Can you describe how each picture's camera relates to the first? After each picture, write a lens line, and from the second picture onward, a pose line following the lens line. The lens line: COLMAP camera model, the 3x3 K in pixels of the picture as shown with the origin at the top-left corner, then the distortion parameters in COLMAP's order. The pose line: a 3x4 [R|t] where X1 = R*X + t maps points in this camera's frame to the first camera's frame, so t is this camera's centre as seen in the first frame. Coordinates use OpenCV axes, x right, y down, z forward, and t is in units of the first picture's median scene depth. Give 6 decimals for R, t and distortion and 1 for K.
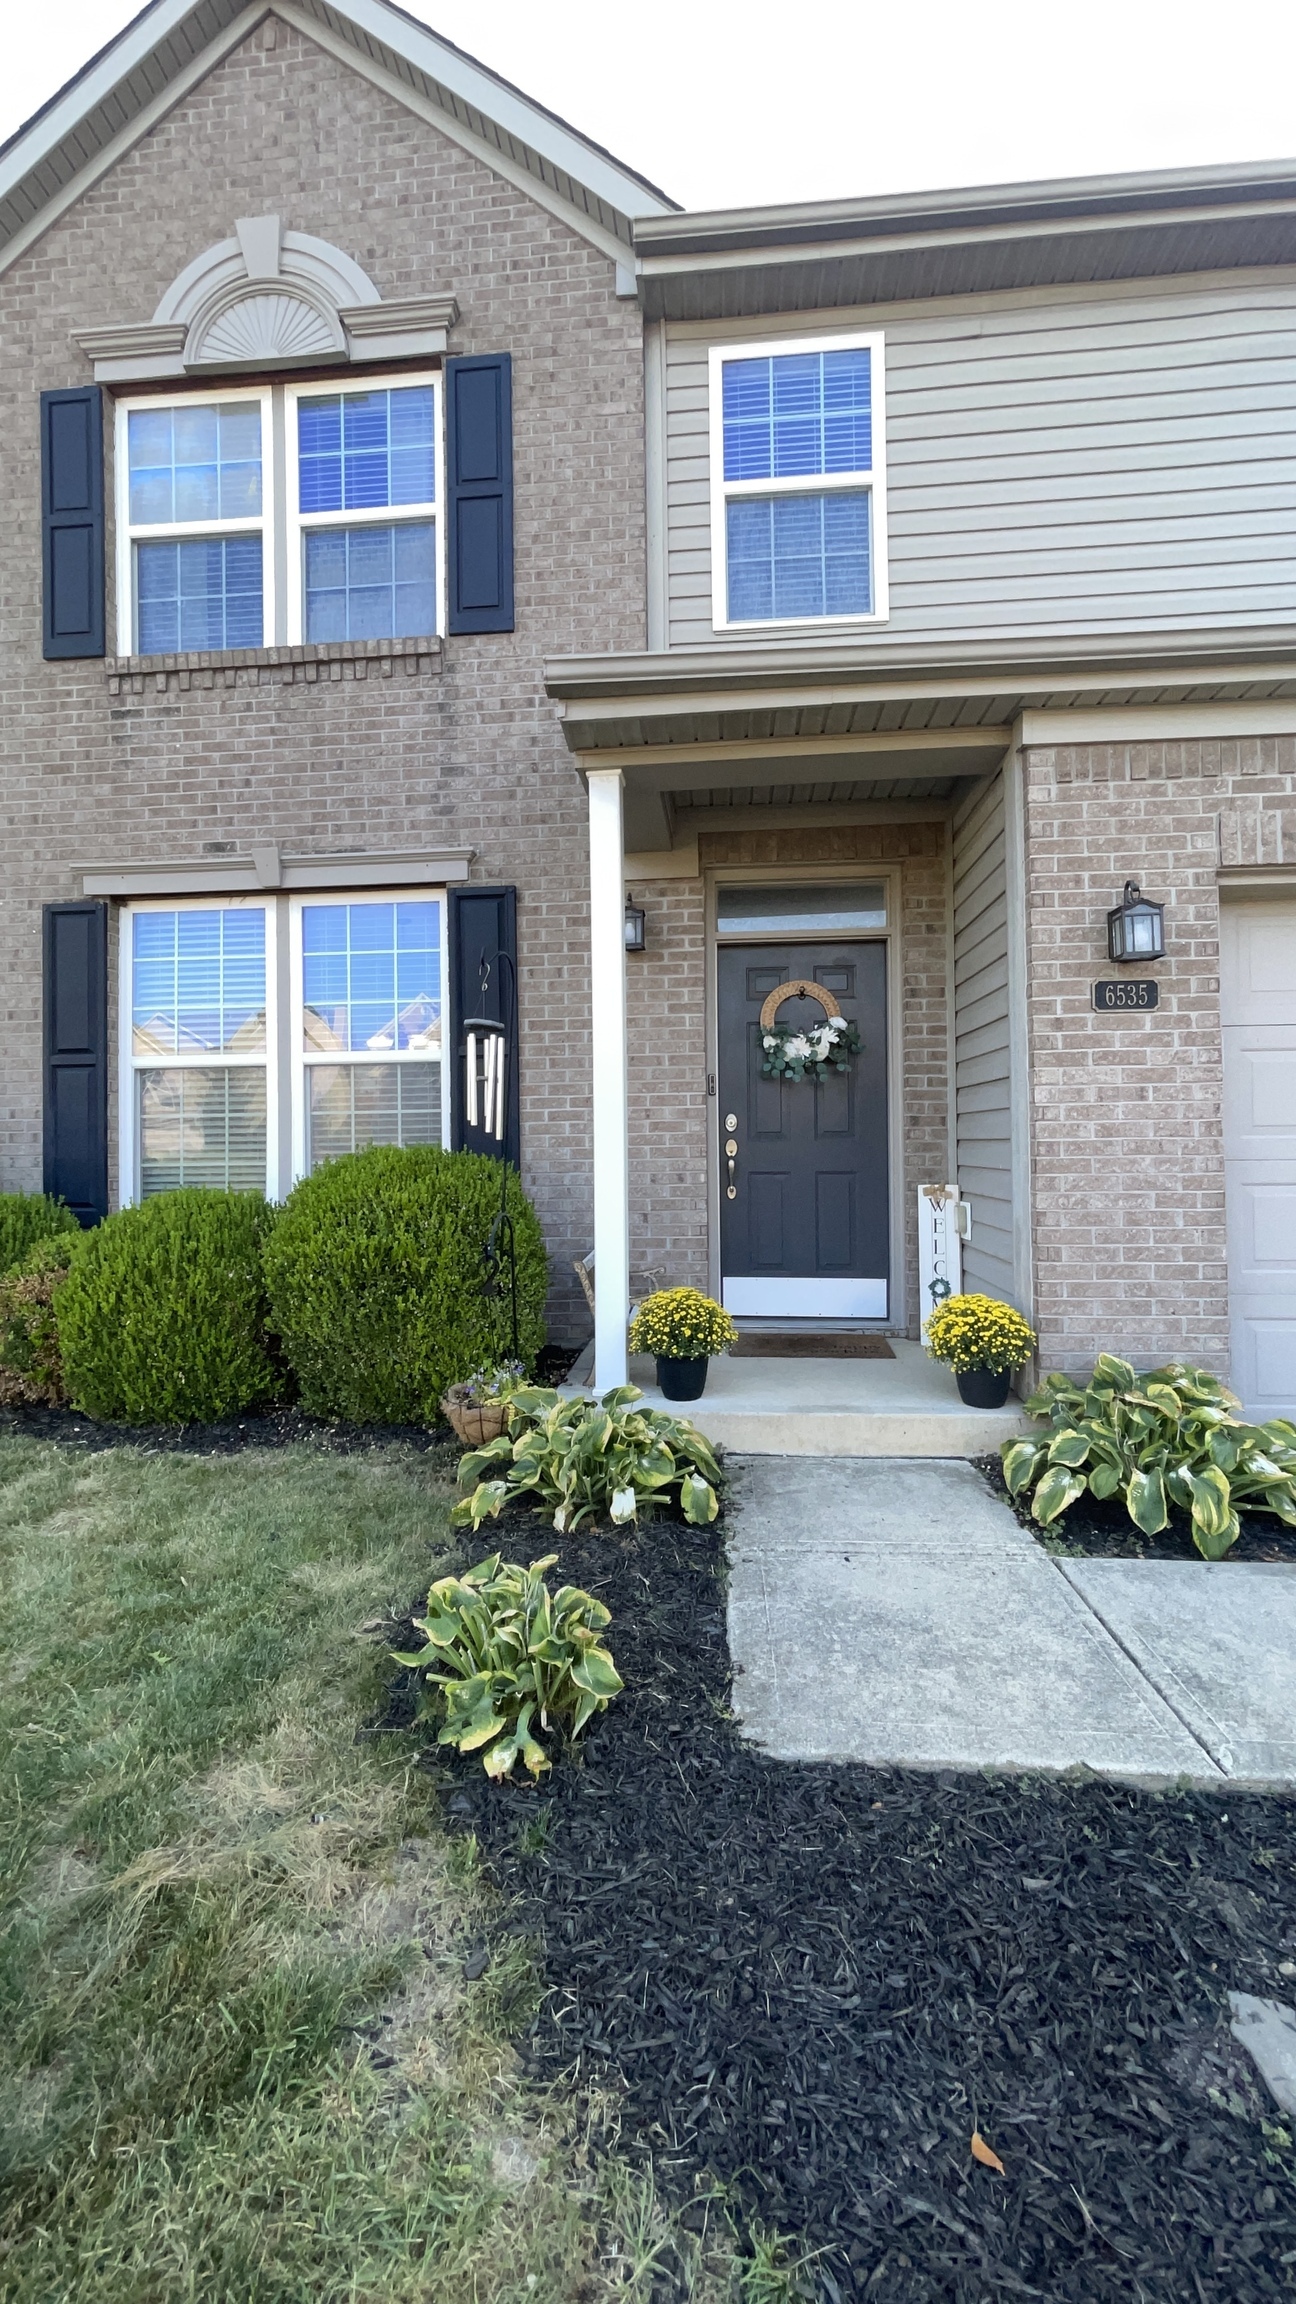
lens RADIAL K [[942.4, 0, 646.8], [0, 942.4, 1118.6], [0, 0, 1]] dist [-0.002709, 0.006193]
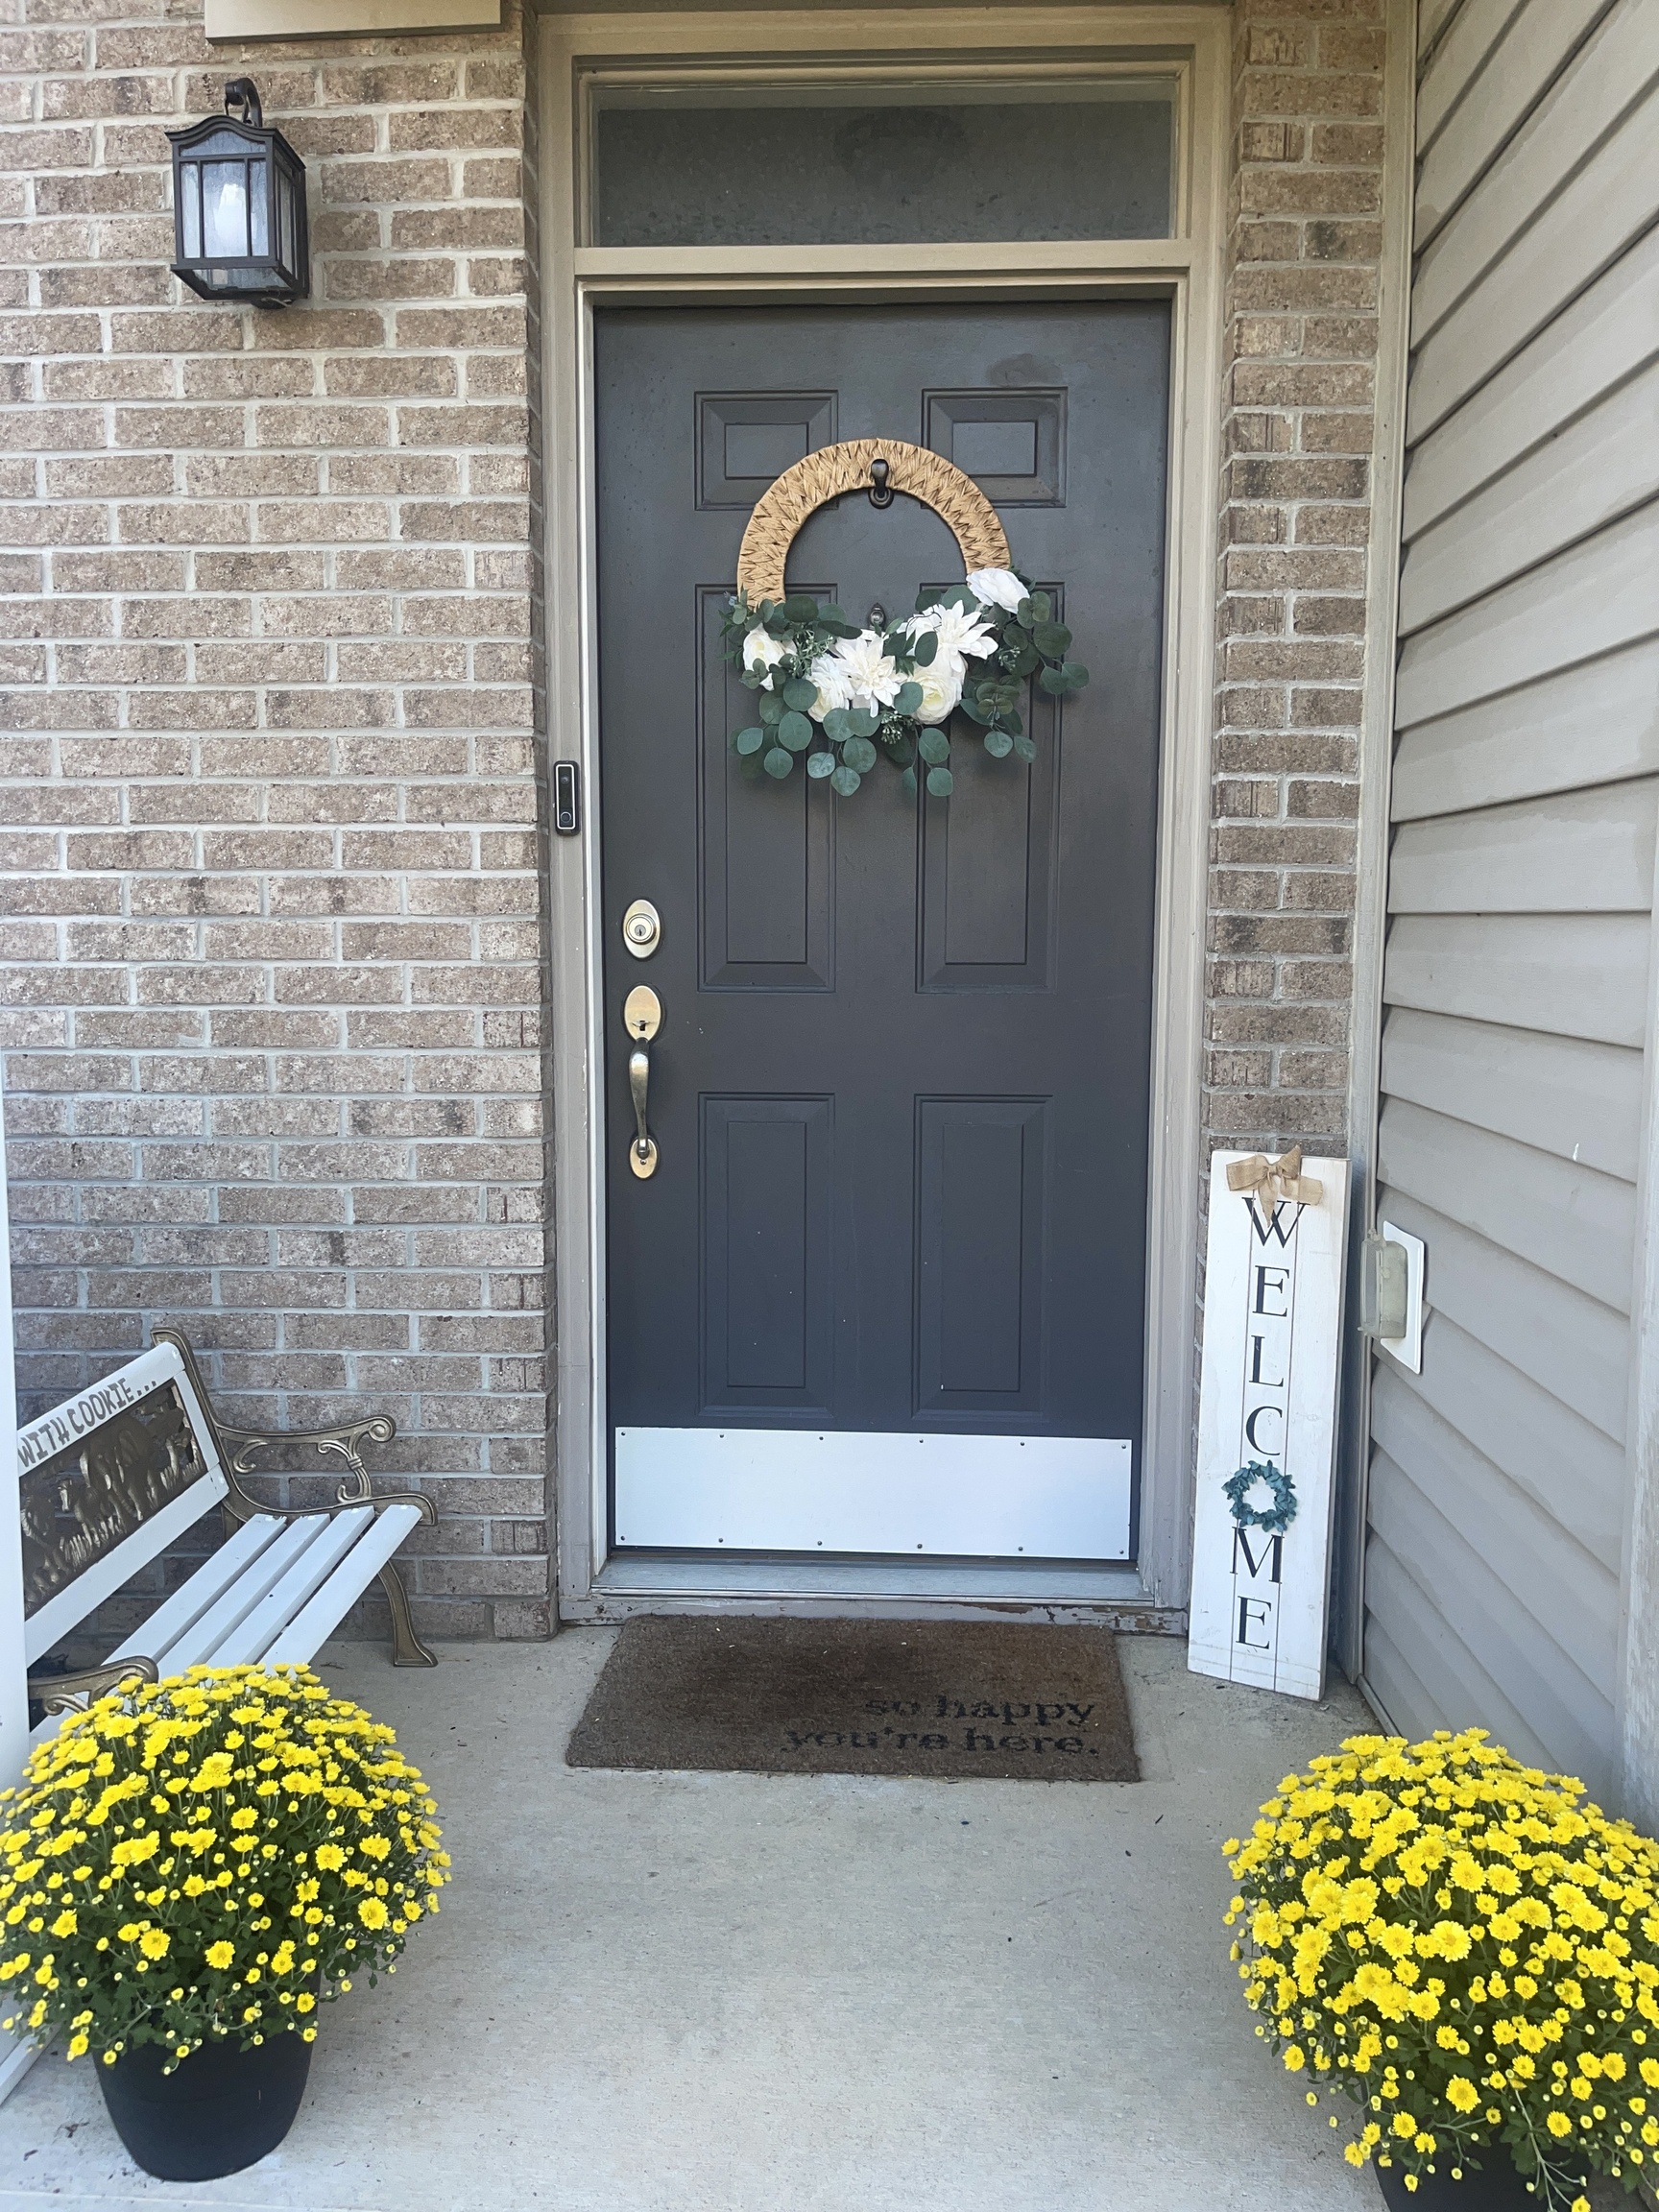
lens RADIAL K [[1770.2, 0, 874.1], [0, 1770.2, 1115.9], [0, 0, 1]] dist [0.009203, -0.004006]
pose [[0.997719, 0.005110, 0.067317, 0.120645], [-0.014032, 0.991051, 0.132742, -0.011802], [-0.066037, -0.133383, 0.988862, 0.411099]]
